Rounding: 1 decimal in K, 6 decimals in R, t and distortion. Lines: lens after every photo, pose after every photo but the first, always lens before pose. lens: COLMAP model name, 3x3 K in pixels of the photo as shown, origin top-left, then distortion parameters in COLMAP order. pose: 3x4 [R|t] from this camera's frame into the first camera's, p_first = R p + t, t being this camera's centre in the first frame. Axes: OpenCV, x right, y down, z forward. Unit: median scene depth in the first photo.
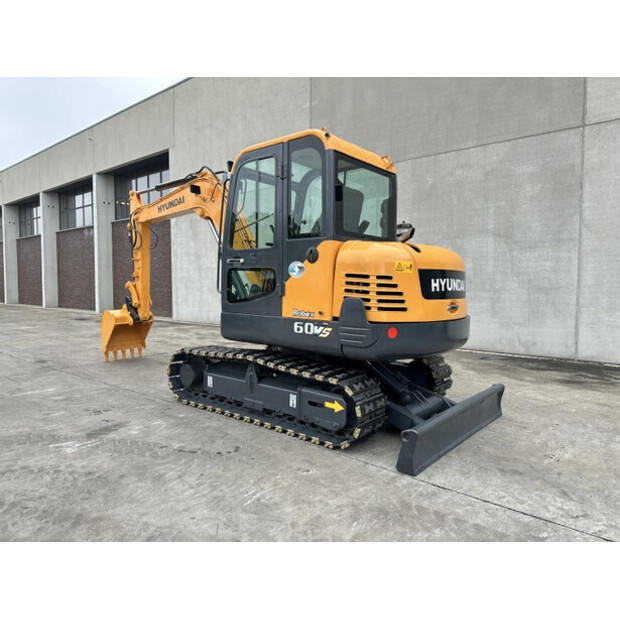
lens RADIAL K [[432.8, 0, 309.0], [0, 432.8, 305.4], [0, 0, 1]] dist [0.062418, -0.080424]
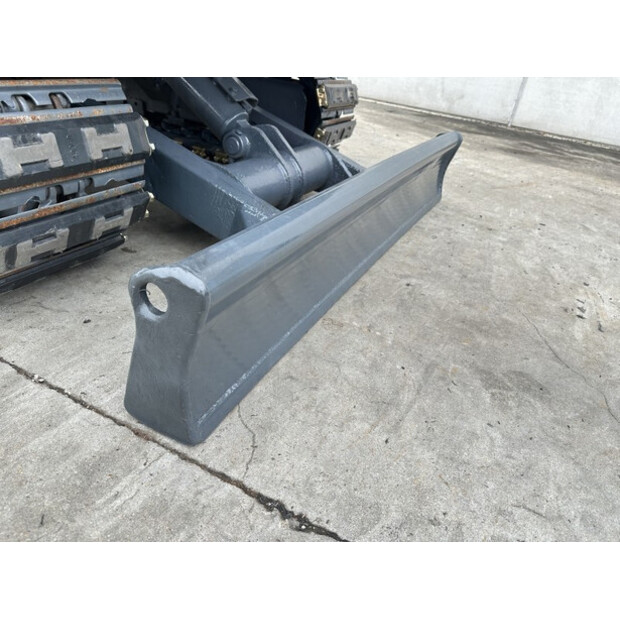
lens RADIAL K [[443.5, 0, 310.0], [0, 443.5, 310.0], [0, 0, 1]] dist [0.002863, -0.001099]
pose [[0.963364, -0.020434, 0.267416, 0.156916], [-0.113214, 0.872916, 0.474552, 0.133133], [-0.243129, -0.487442, 0.838623, 0.535851]]
